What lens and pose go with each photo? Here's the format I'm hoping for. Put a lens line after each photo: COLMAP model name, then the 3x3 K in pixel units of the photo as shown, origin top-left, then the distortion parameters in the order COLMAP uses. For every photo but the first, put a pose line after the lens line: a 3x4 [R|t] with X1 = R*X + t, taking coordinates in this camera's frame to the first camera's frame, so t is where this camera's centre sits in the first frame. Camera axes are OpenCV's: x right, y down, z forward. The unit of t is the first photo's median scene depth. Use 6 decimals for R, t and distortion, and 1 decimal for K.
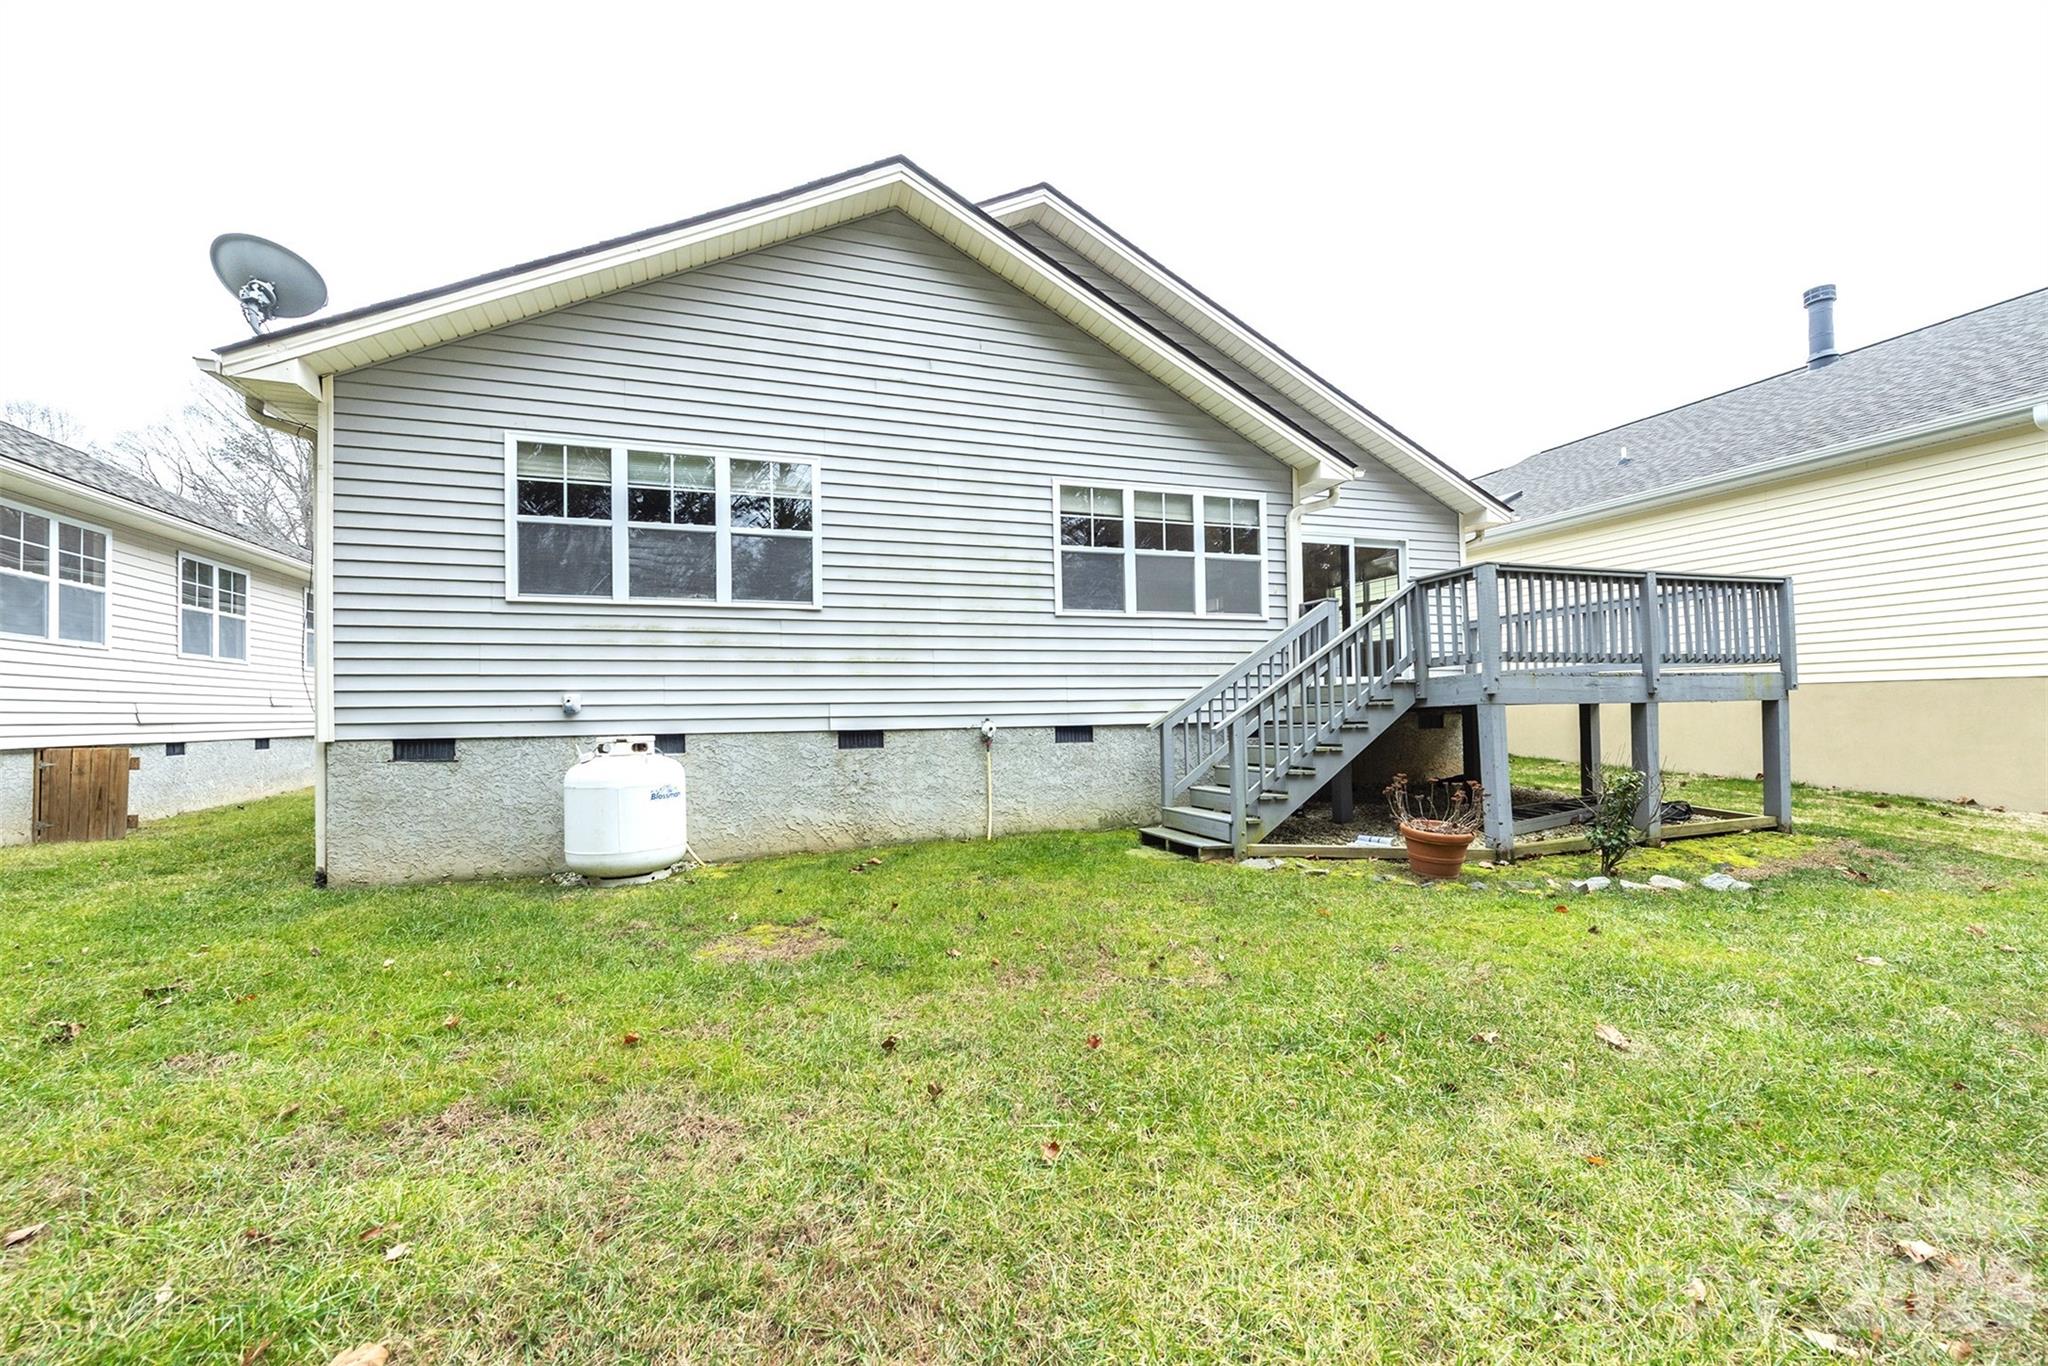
lens RADIAL K [[909.8, 0, 1058.5], [0, 909.8, 724.3], [0, 0, 1]] dist [0.001399, -0.000263]
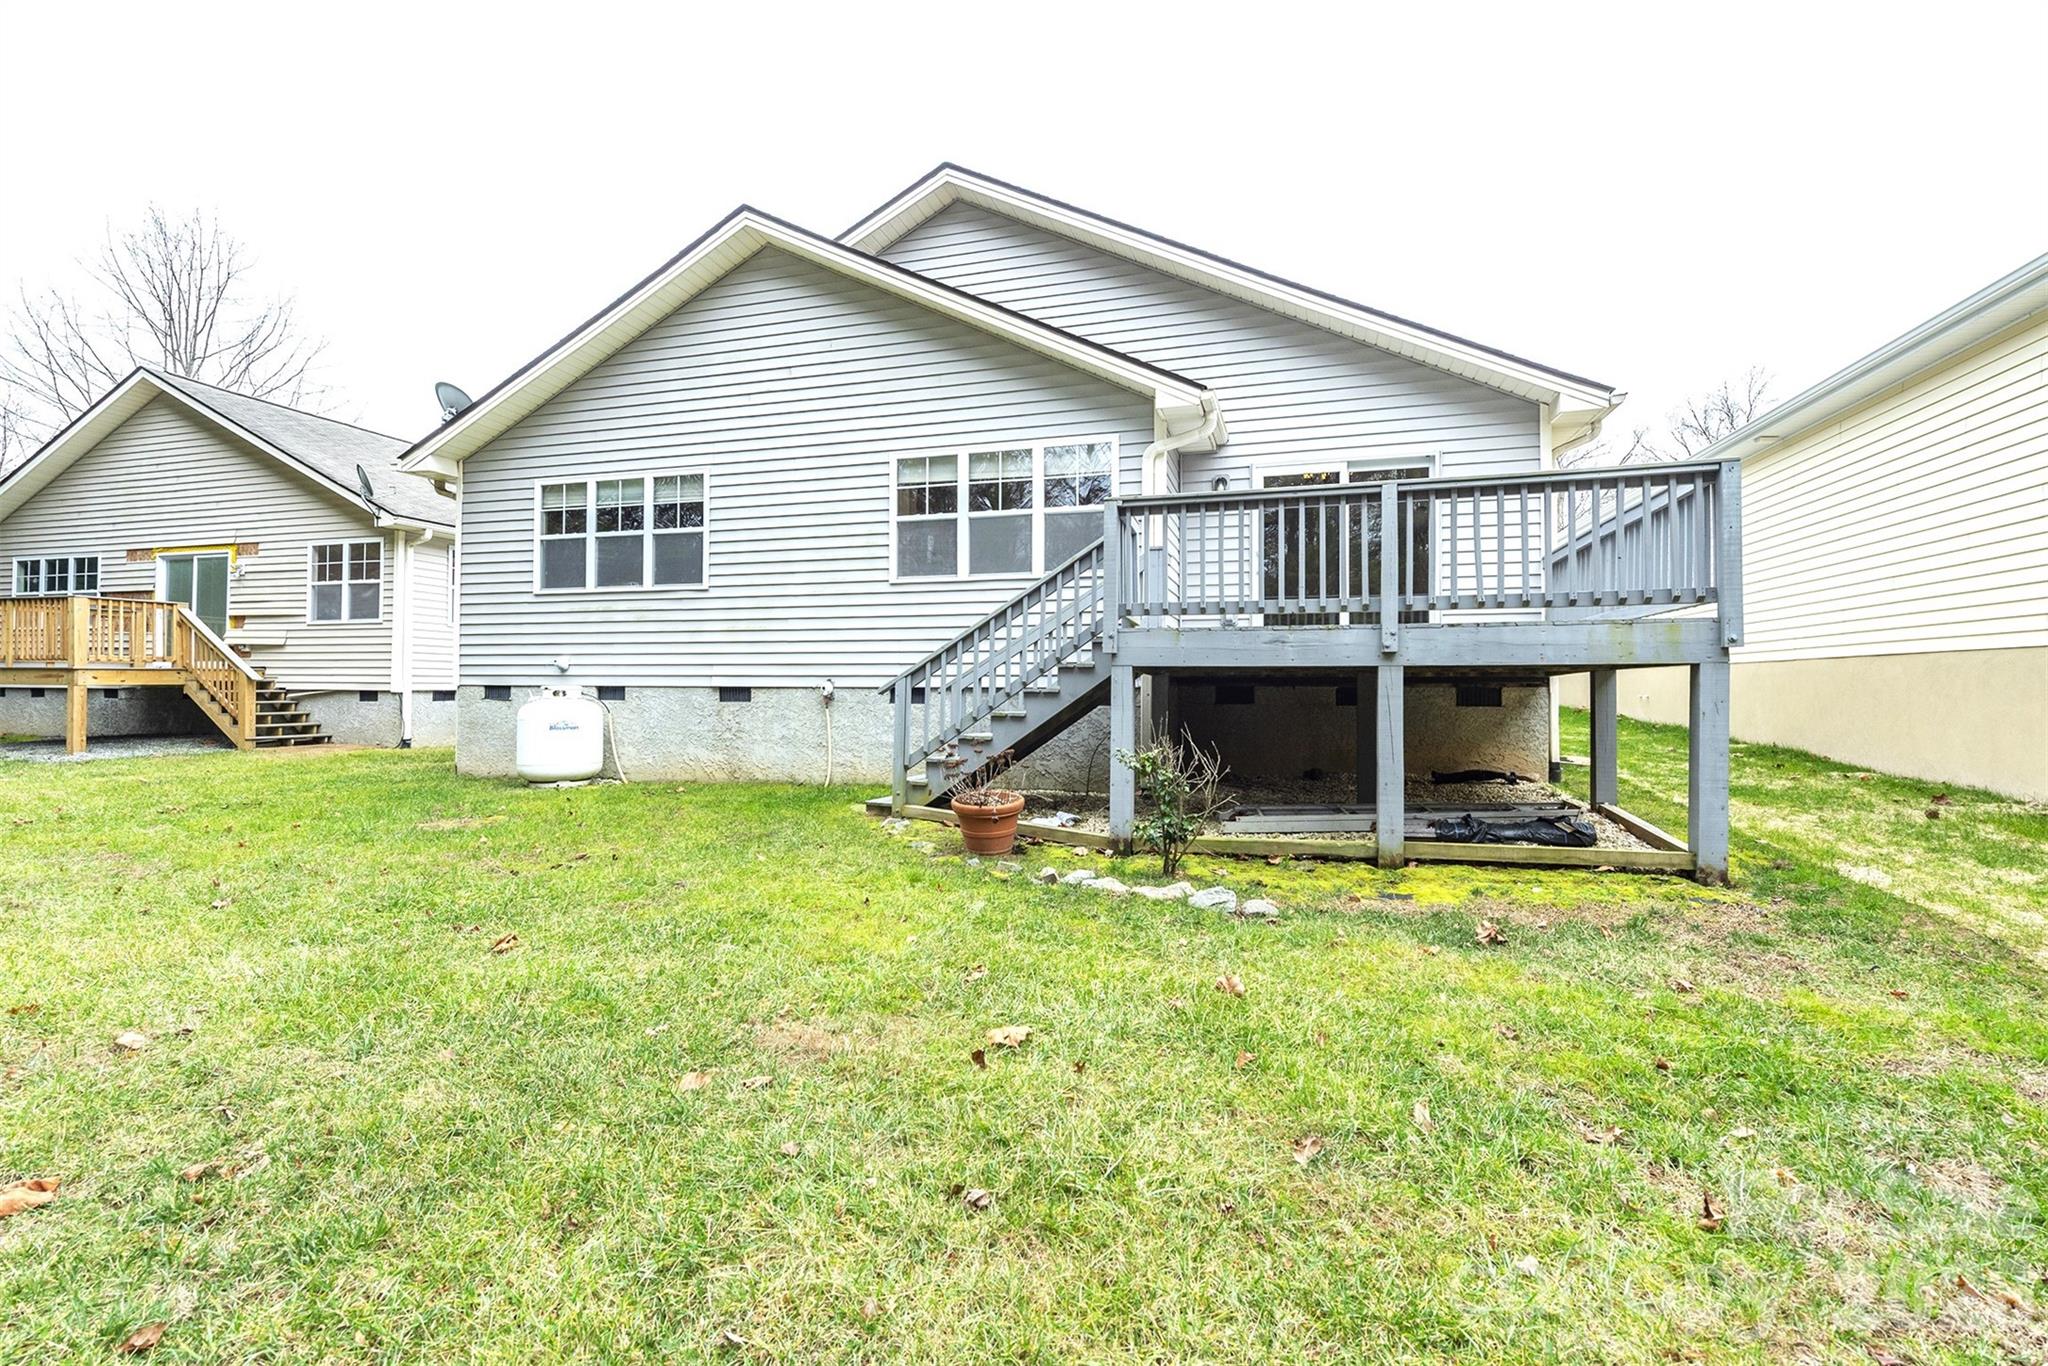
lens RADIAL K [[885.7, 0, 1024.0], [0, 885.7, 683.0], [0, 0, 1]] dist [0.002270, -0.000071]
pose [[0.795125, 0.020283, -0.606107, 0.789601], [-0.020744, 0.999765, 0.006244, -0.013585], [0.606091, 0.007608, 0.795359, 0.289189]]
